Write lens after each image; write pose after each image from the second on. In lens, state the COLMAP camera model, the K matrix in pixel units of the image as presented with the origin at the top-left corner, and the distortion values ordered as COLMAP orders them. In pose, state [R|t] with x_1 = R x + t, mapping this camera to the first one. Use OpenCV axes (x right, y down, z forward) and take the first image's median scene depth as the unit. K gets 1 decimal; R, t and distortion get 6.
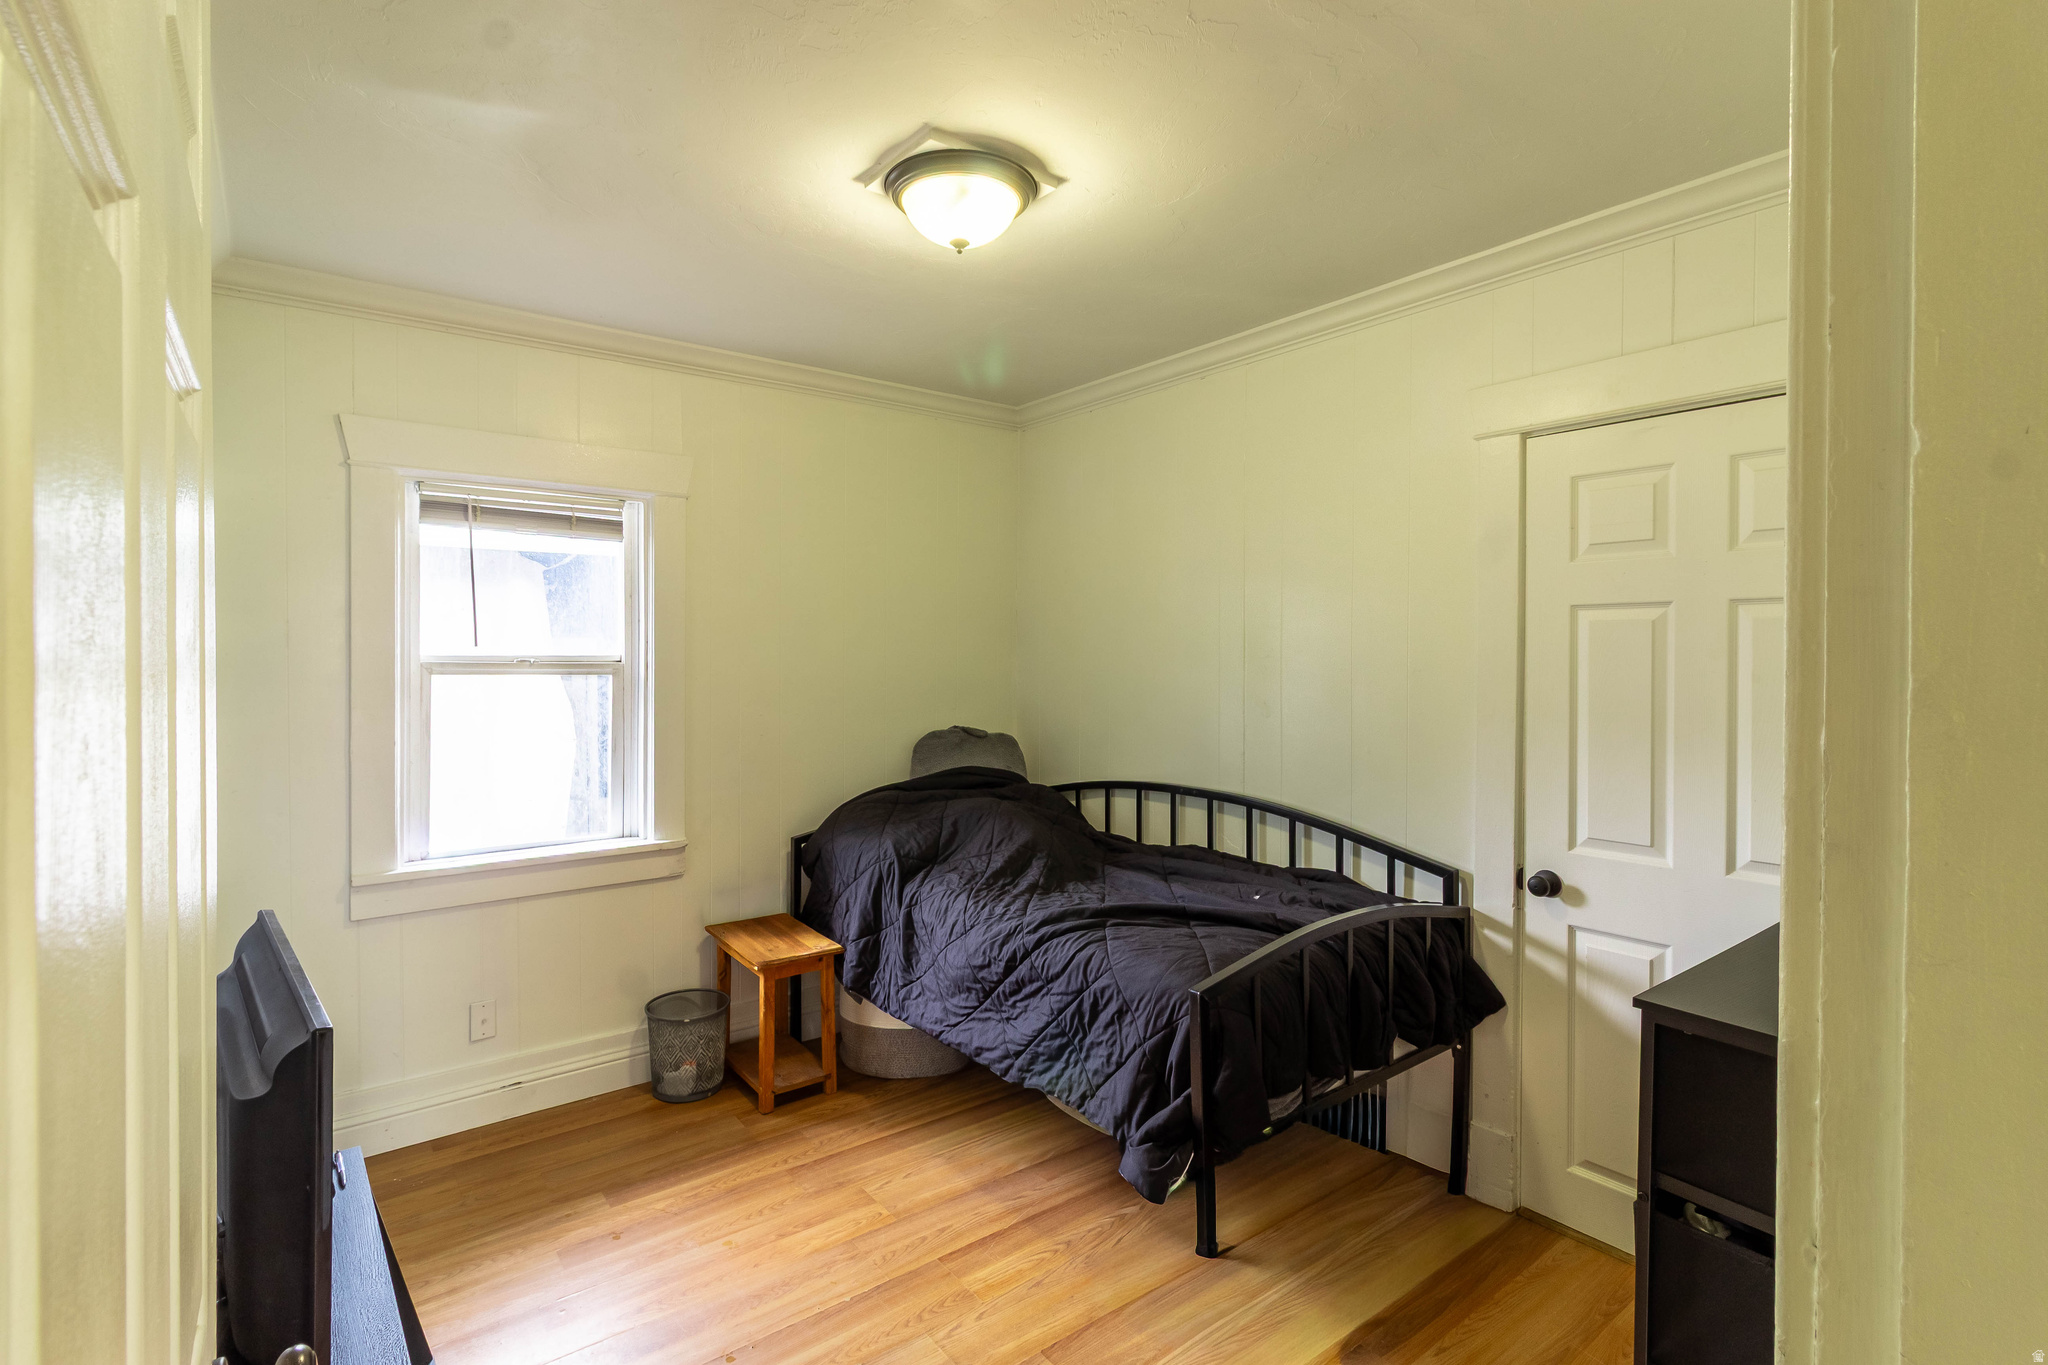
lens RADIAL K [[959.8, 0, 1029.5], [0, 959.8, 655.0], [0, 0, 1]] dist [-0.001097, -0.000279]
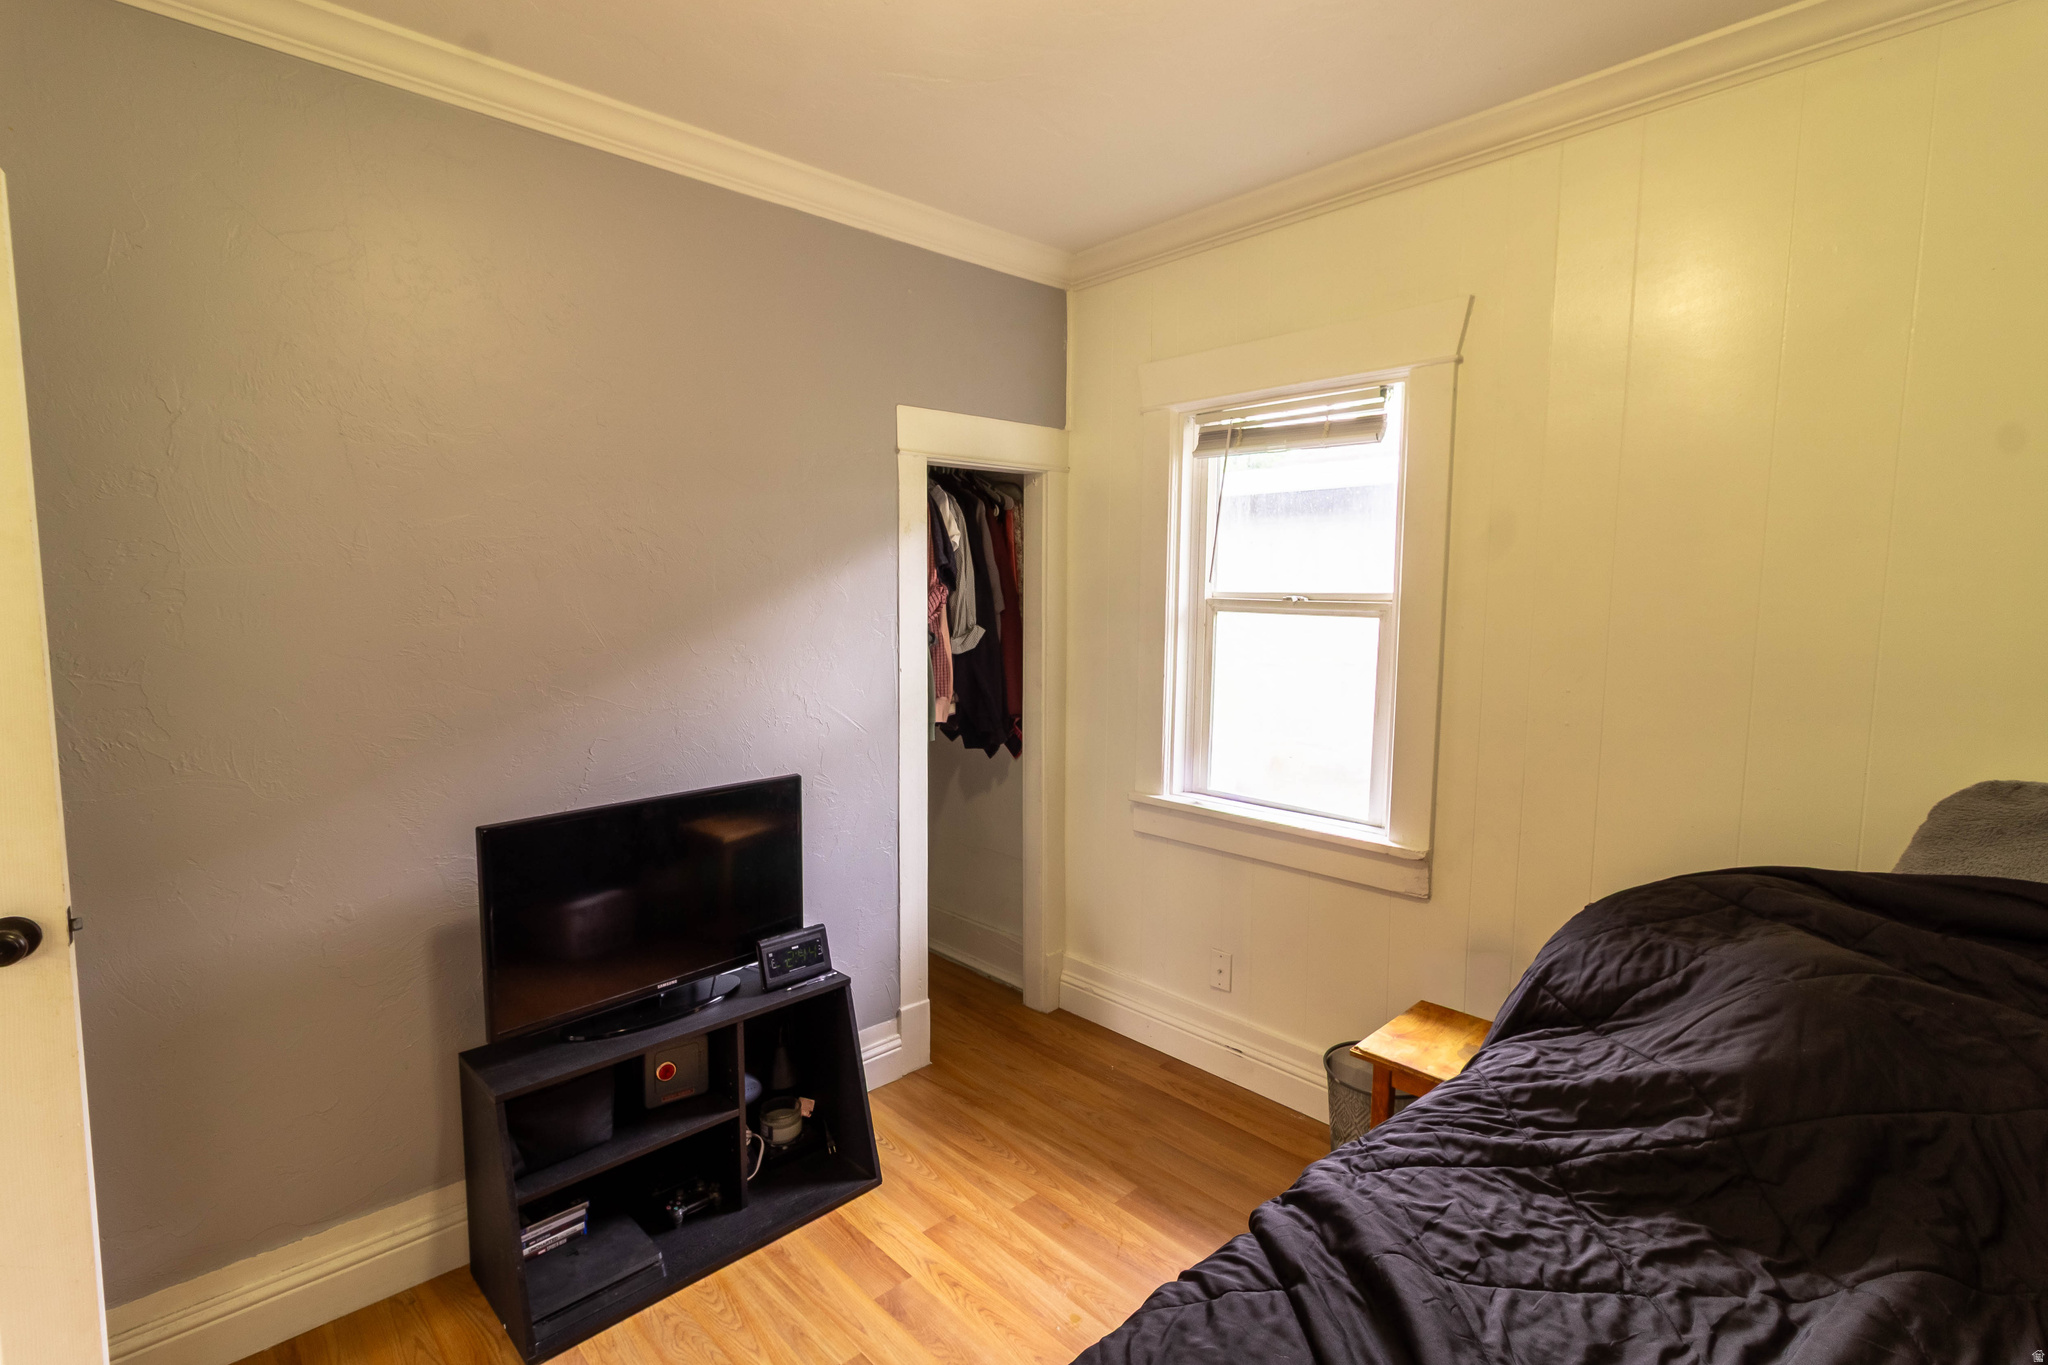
lens RADIAL K [[977.7, 0, 1024.0], [0, 977.7, 682.5], [0, 0, 1]] dist [-0.000419, -0.000127]
pose [[0.100118, 0.094767, -0.990452, 0.384269], [-0.007842, 0.995498, 0.094457, -0.000215], [0.994945, -0.001690, 0.100410, 0.748515]]
